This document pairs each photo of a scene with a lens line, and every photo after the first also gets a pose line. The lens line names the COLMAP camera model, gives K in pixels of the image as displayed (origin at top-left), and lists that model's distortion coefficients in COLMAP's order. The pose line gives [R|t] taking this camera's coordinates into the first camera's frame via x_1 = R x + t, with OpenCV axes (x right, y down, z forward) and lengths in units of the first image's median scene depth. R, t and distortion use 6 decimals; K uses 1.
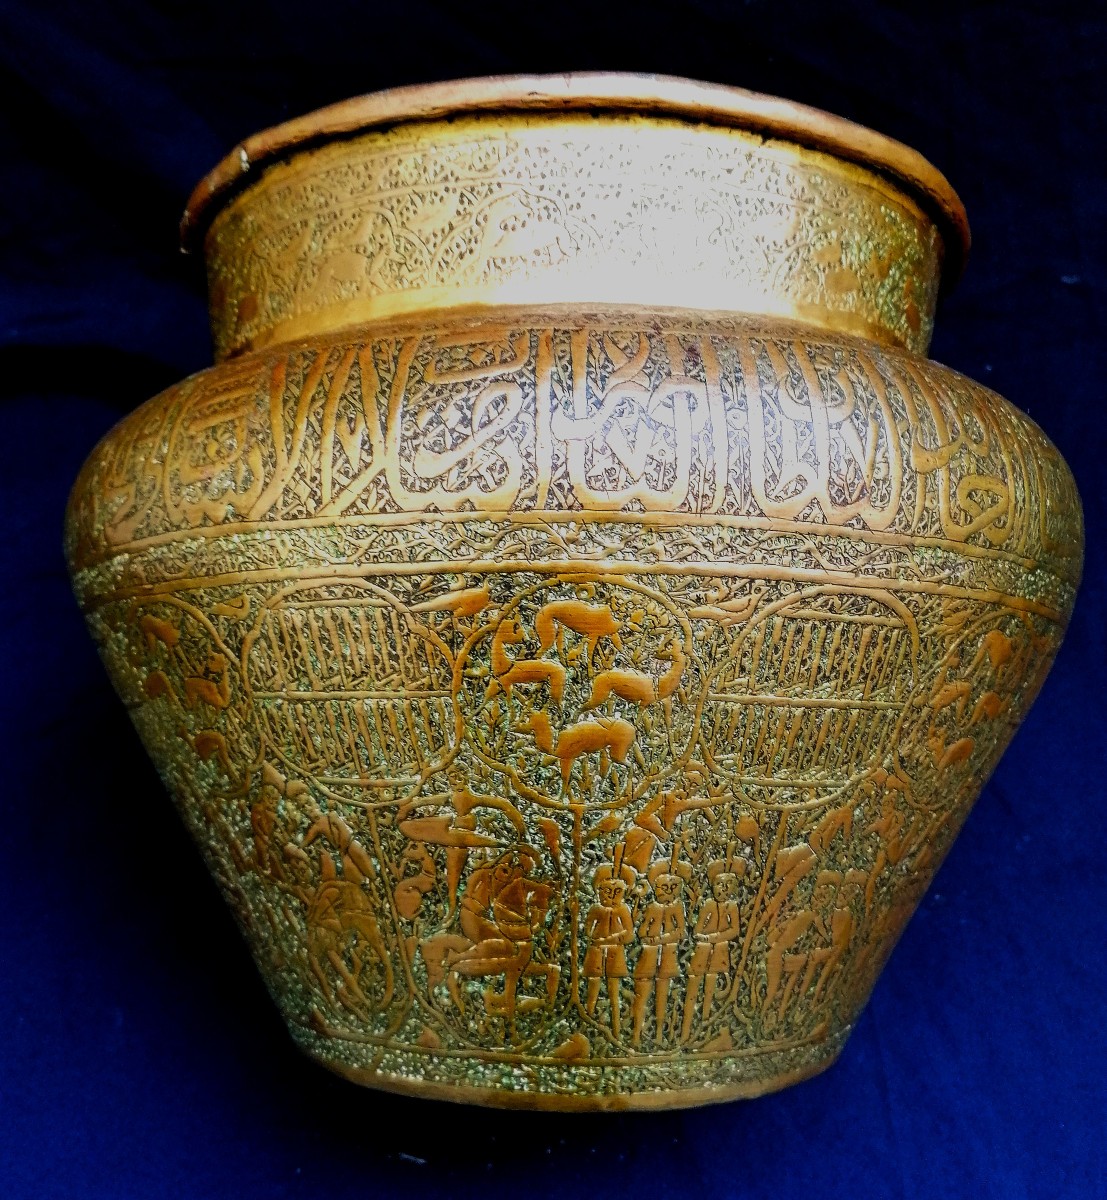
lens RADIAL K [[1098.6, 0, 524.4], [0, 1098.6, 591.6], [0, 0, 1]] dist [0.074297, 0.004466]
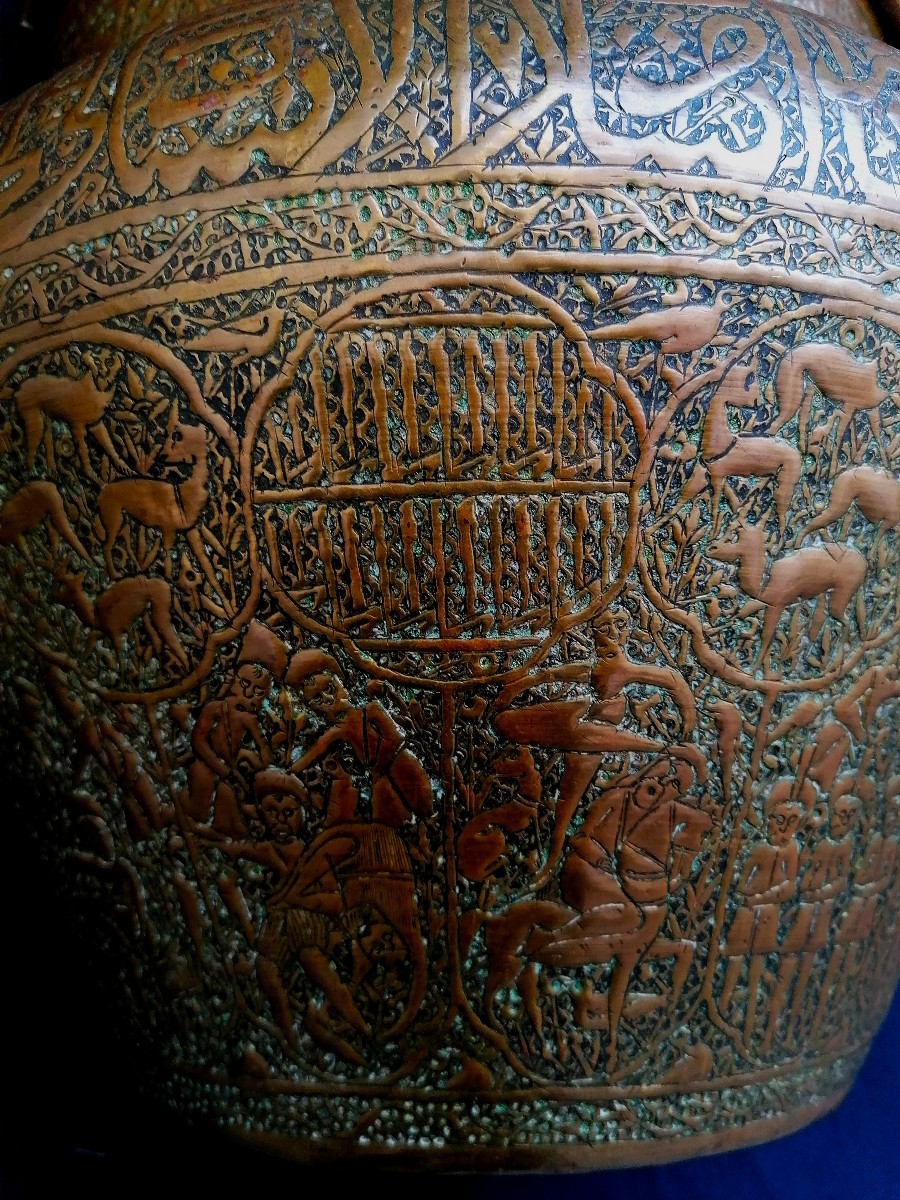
lens RADIAL K [[928.4, 0, 455.8], [0, 928.4, 601.8], [0, 0, 1]] dist [0.034806, -0.059851]
pose [[0.945676, 0.057420, 0.320001, -0.294825], [-0.024865, 0.994171, -0.104908, 0.195453], [-0.324159, 0.091253, 0.941591, 0.494549]]
